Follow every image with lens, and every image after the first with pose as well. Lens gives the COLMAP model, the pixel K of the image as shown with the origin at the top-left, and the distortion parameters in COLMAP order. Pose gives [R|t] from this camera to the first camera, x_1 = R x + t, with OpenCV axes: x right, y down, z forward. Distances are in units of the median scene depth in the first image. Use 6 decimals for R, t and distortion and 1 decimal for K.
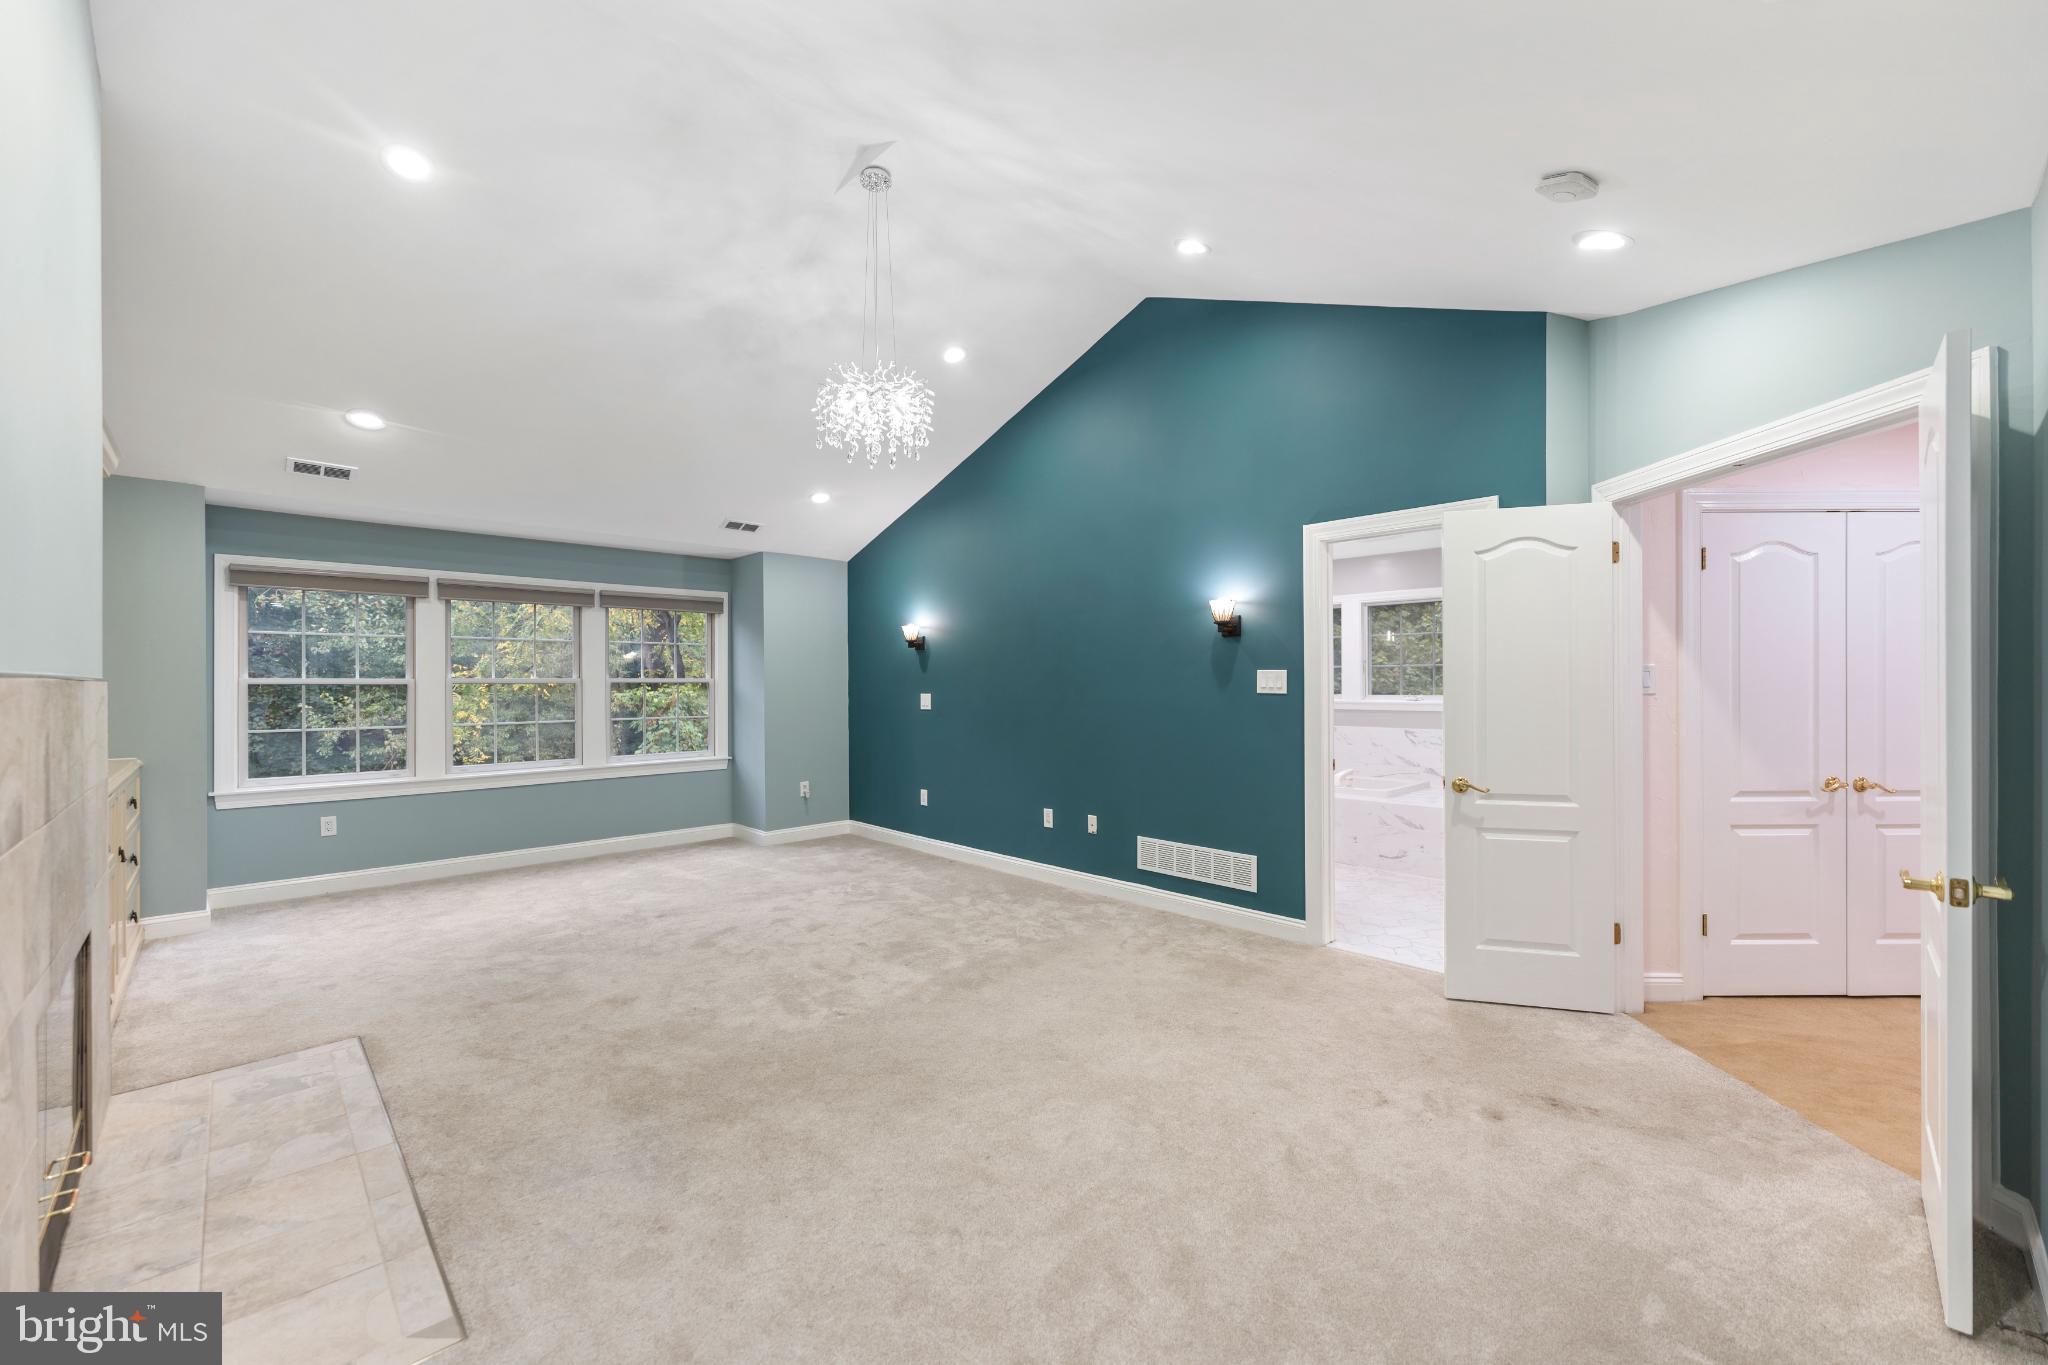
lens RADIAL K [[814.4, 0, 1024.0], [0, 814.4, 682.5], [0, 0, 1]] dist [-0.001024, -0.000139]
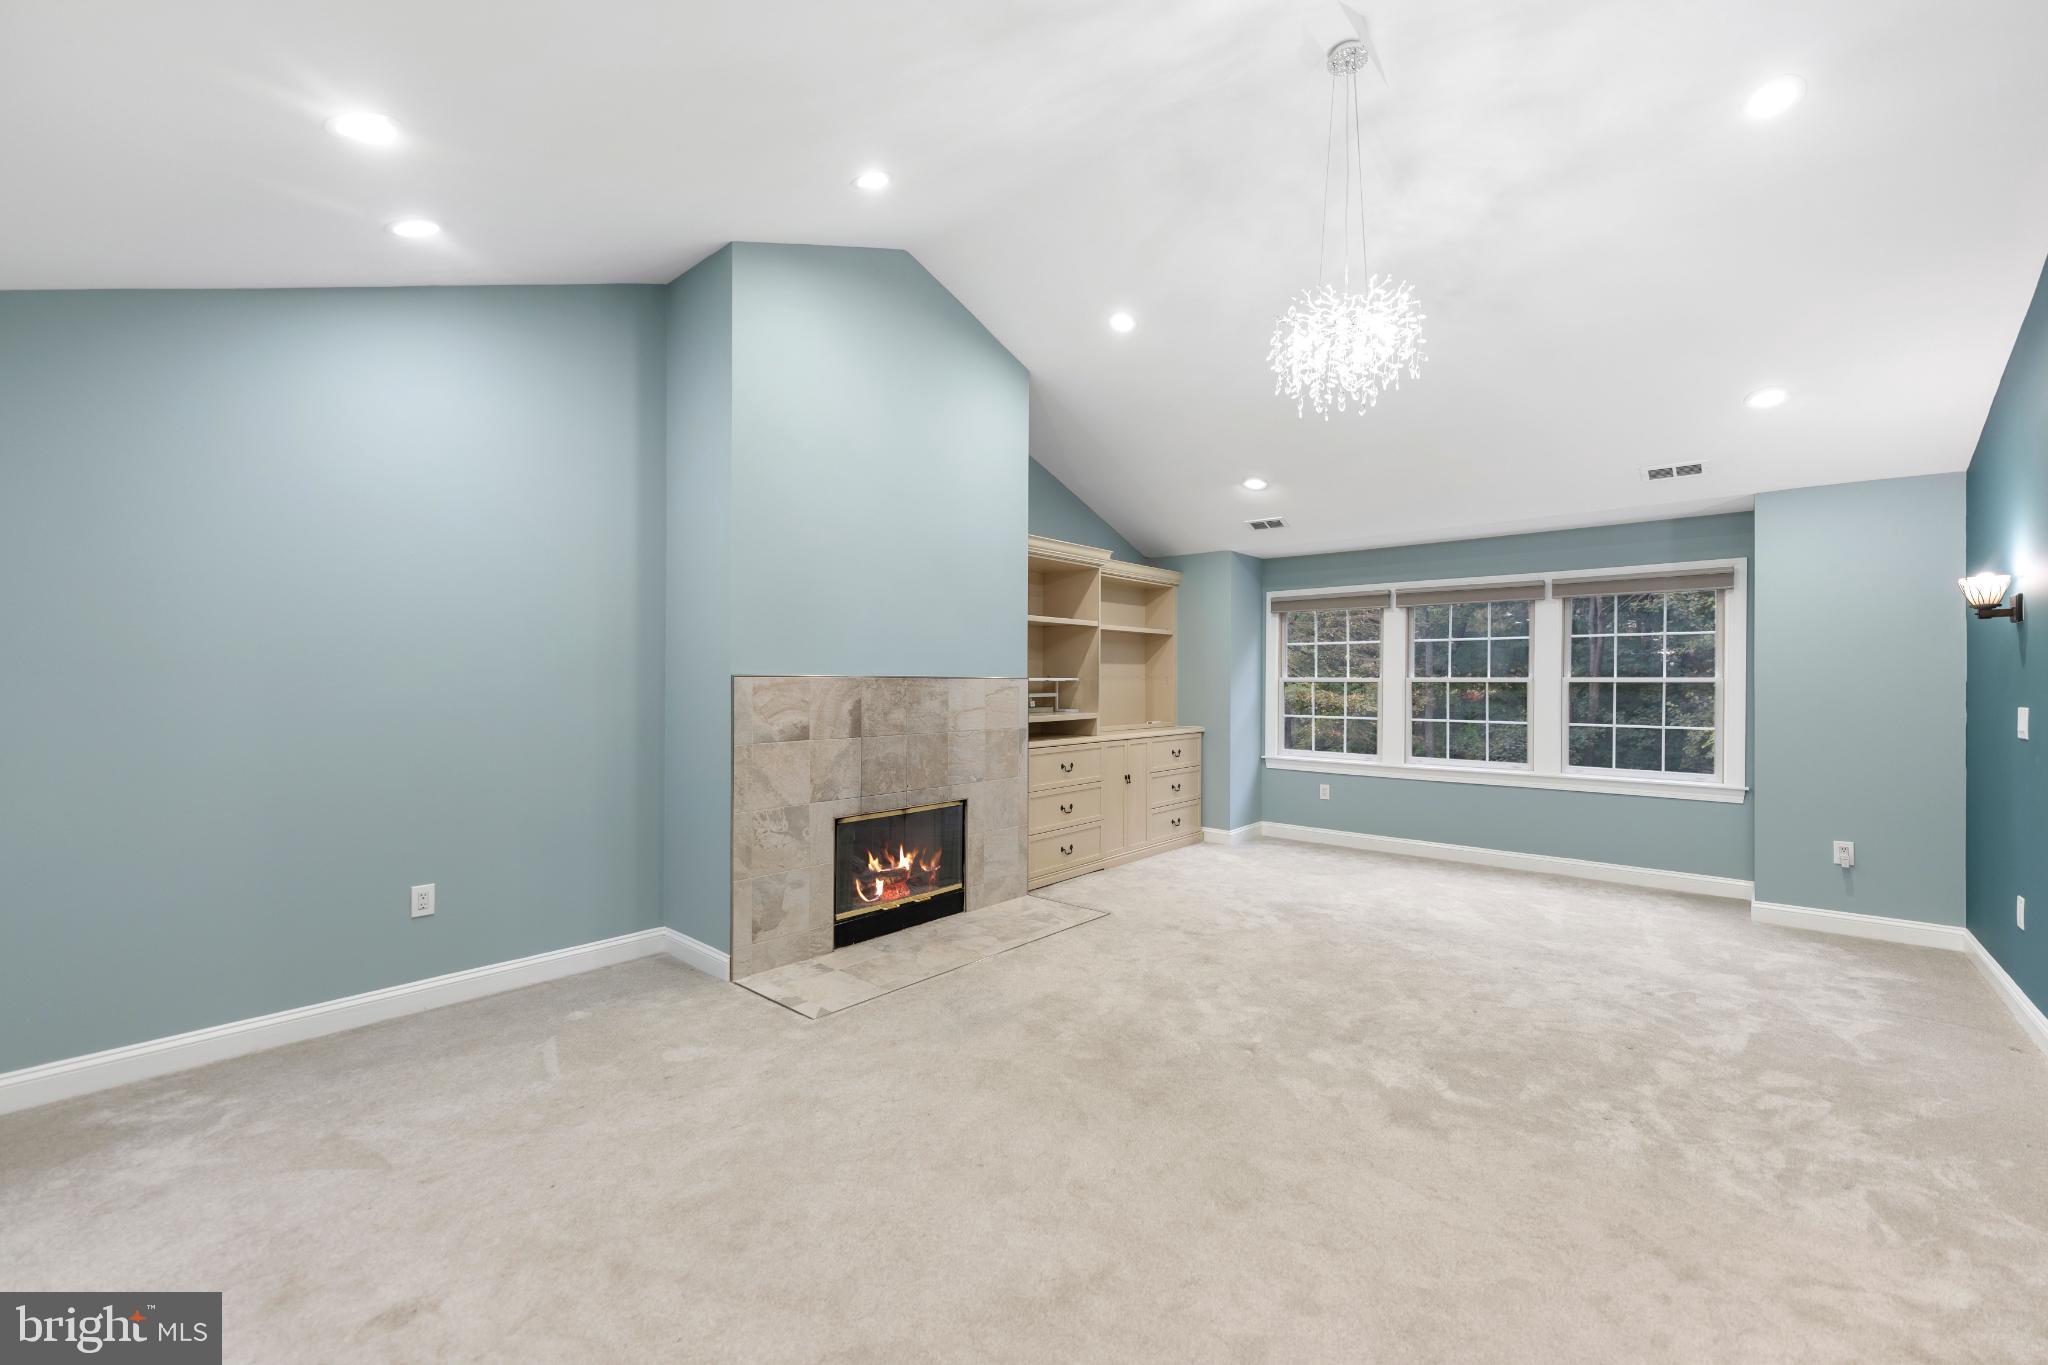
lens RADIAL K [[834.1, 0, 1024.0], [0, 834.1, 682.5], [0, 0, 1]] dist [0.000733, 0.000063]
pose [[0.078853, 0.006583, -0.996864, 0.424516], [-0.004174, 0.999972, 0.006274, -0.003741], [0.996877, 0.003666, 0.078879, 0.419744]]
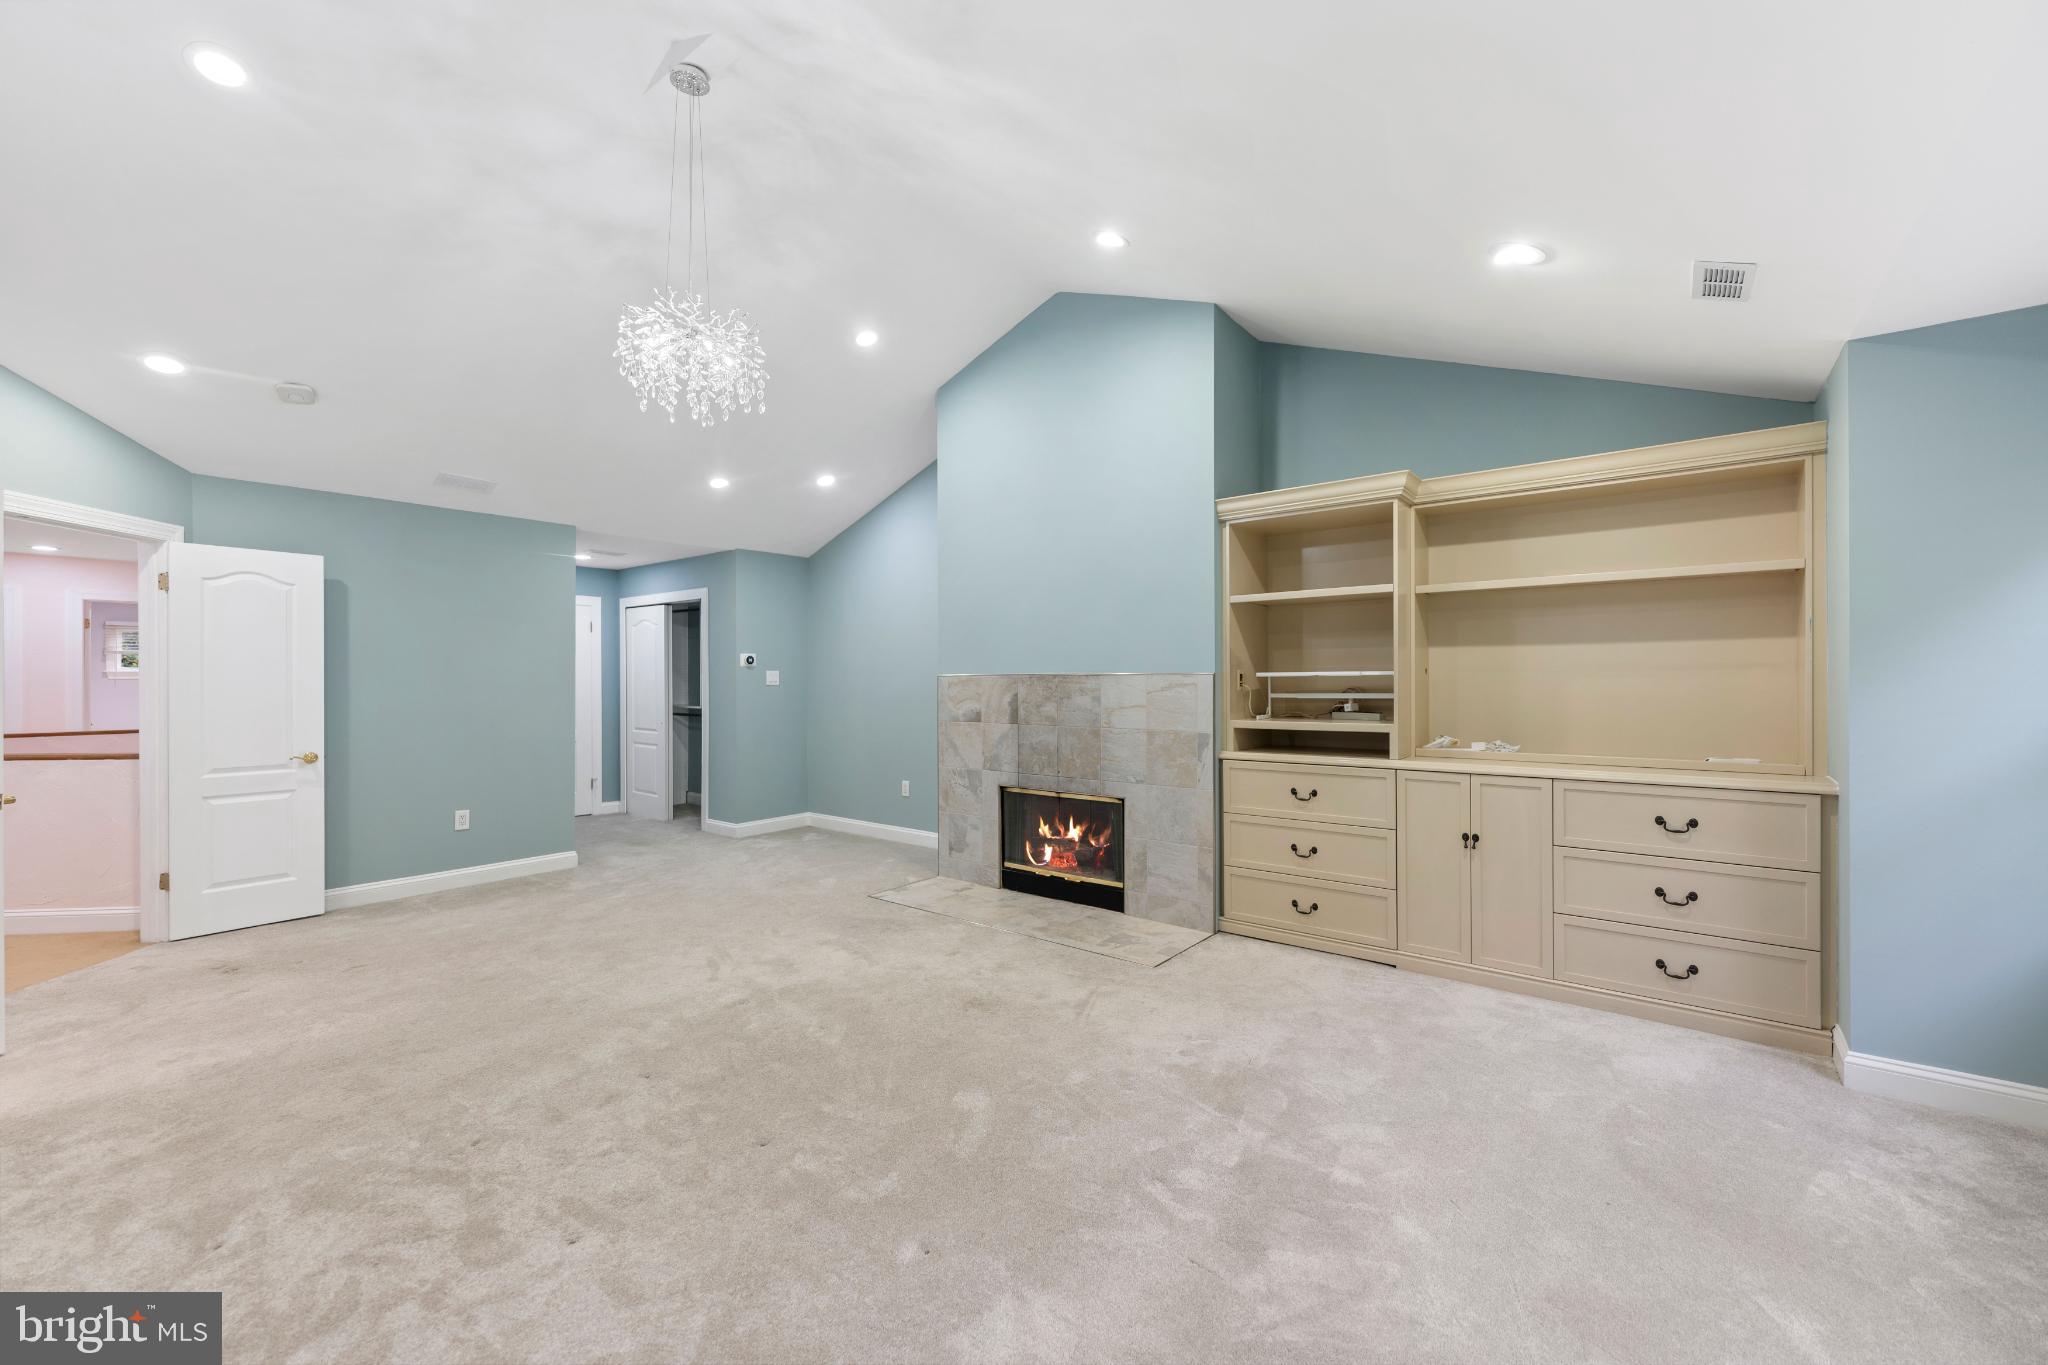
lens RADIAL K [[814.4, 0, 1024.0], [0, 814.4, 682.5], [0, 0, 1]] dist [-0.001024, -0.000139]
pose [[-0.993319, 0.009834, -0.114984, -0.287018], [0.009247, 0.999941, 0.005643, -0.000014], [0.115032, 0.004542, -0.993351, 1.283481]]
